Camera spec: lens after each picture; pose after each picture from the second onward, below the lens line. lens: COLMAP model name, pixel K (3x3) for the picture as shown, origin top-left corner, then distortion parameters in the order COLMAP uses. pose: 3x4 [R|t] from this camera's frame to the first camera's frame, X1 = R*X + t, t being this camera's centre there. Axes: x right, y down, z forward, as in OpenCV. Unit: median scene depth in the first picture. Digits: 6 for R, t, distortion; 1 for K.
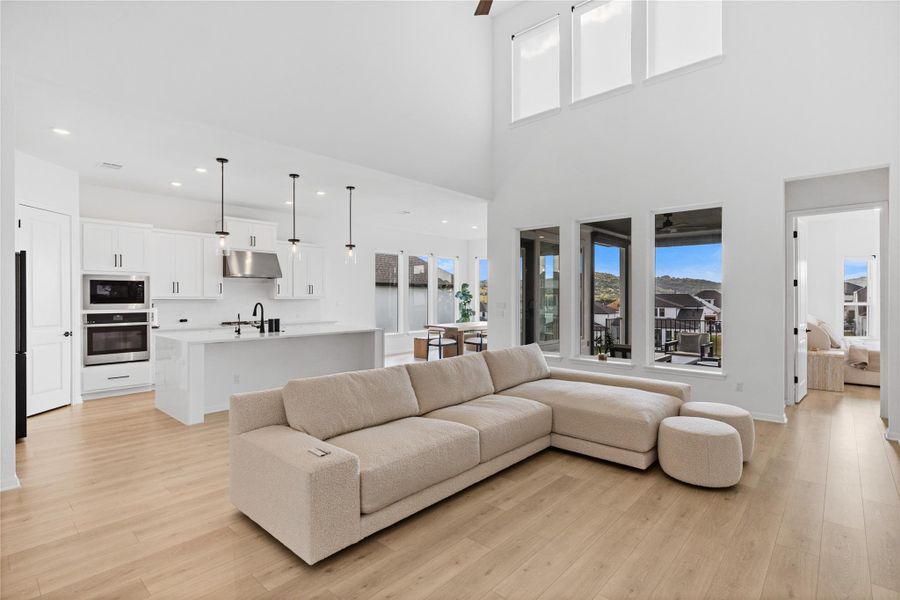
lens RADIAL K [[435.7, 0, 448.5], [0, 435.7, 298.0], [0, 0, 1]] dist [0.003722, 0.000553]
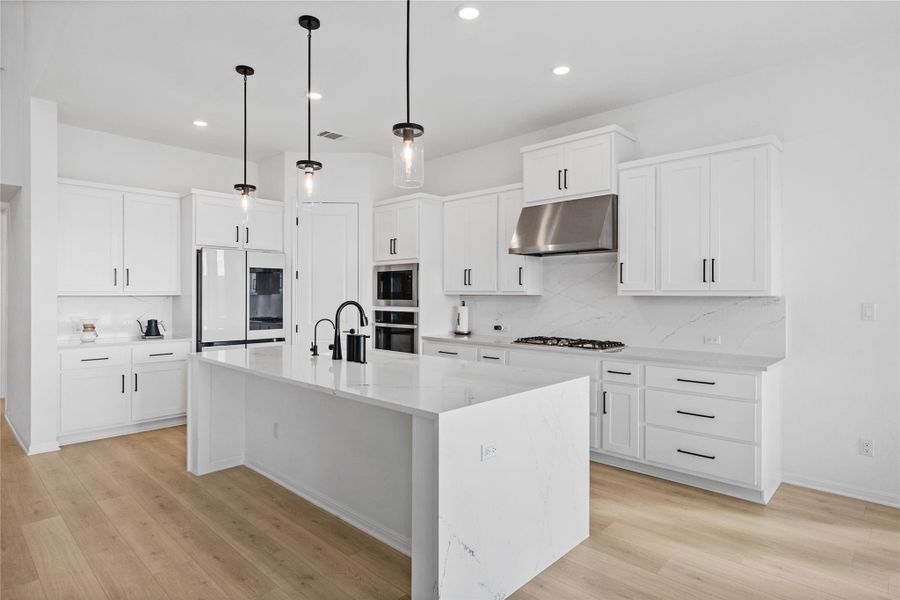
lens RADIAL K [[484.5, 0, 449.3], [0, 484.5, 299.7], [0, 0, 1]] dist [0.003476, 0.001571]
pose [[-0.017101, 0.012135, -0.999780, 0.137677], [-0.004009, 0.999917, 0.012205, 0.001690], [0.999846, 0.004217, -0.017051, 1.093777]]
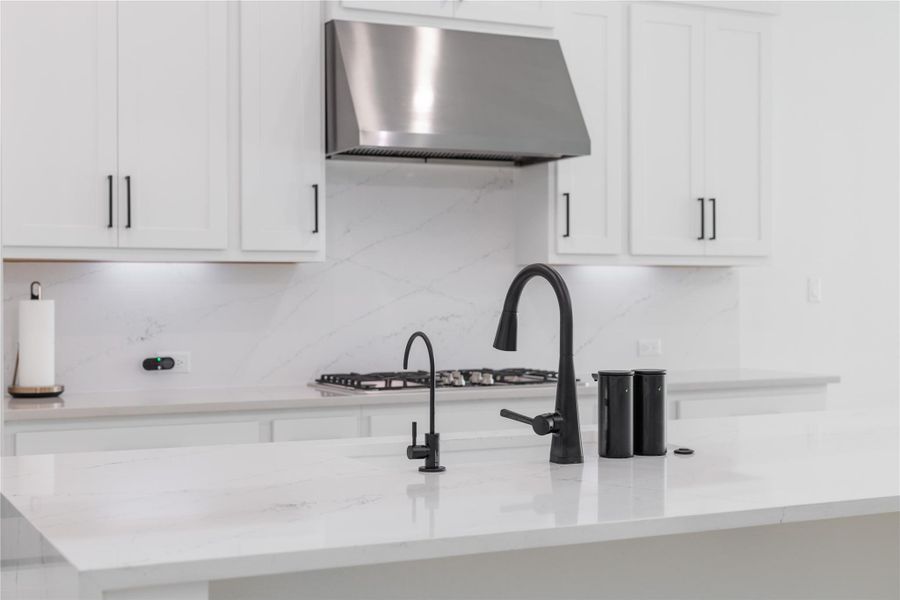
lens RADIAL K [[1303.6, 0, 451.5], [0, 1303.6, 303.3], [0, 0, 1]] dist [-0.012004, 0.000000]
pose [[0.932003, 0.002700, -0.362440, -0.287178], [0.001092, 0.999947, 0.010256, 0.019271], [0.362448, -0.009954, 0.931951, 0.540204]]
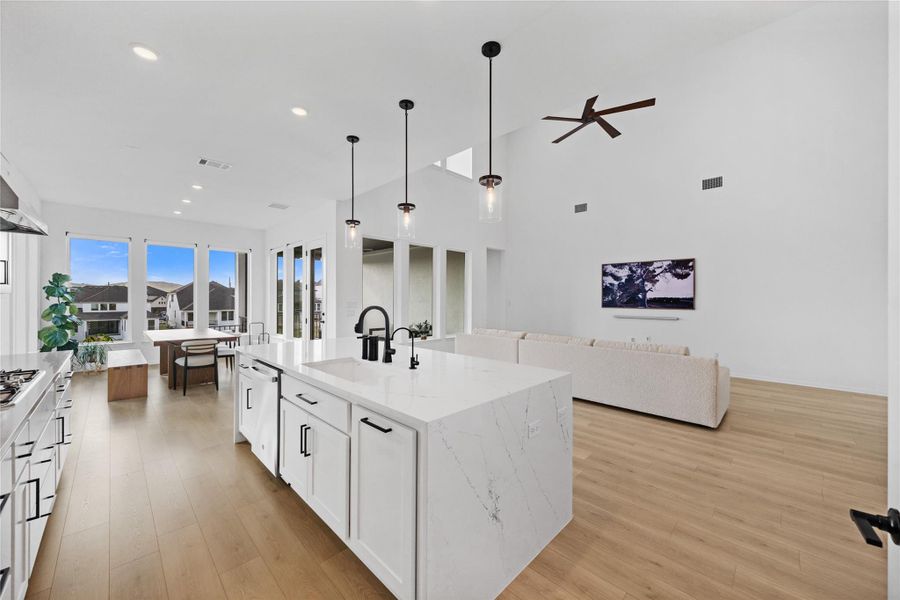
lens RADIAL K [[339.1, 0, 445.9], [0, 339.1, 297.1], [0, 0, 1]] dist [-0.010223, -0.000249]
pose [[0.051988, 0.004487, 0.998638, -0.824060], [-0.001269, 0.999989, -0.004427, 0.002216], [-0.998647, -0.001037, 0.051993, 0.895136]]
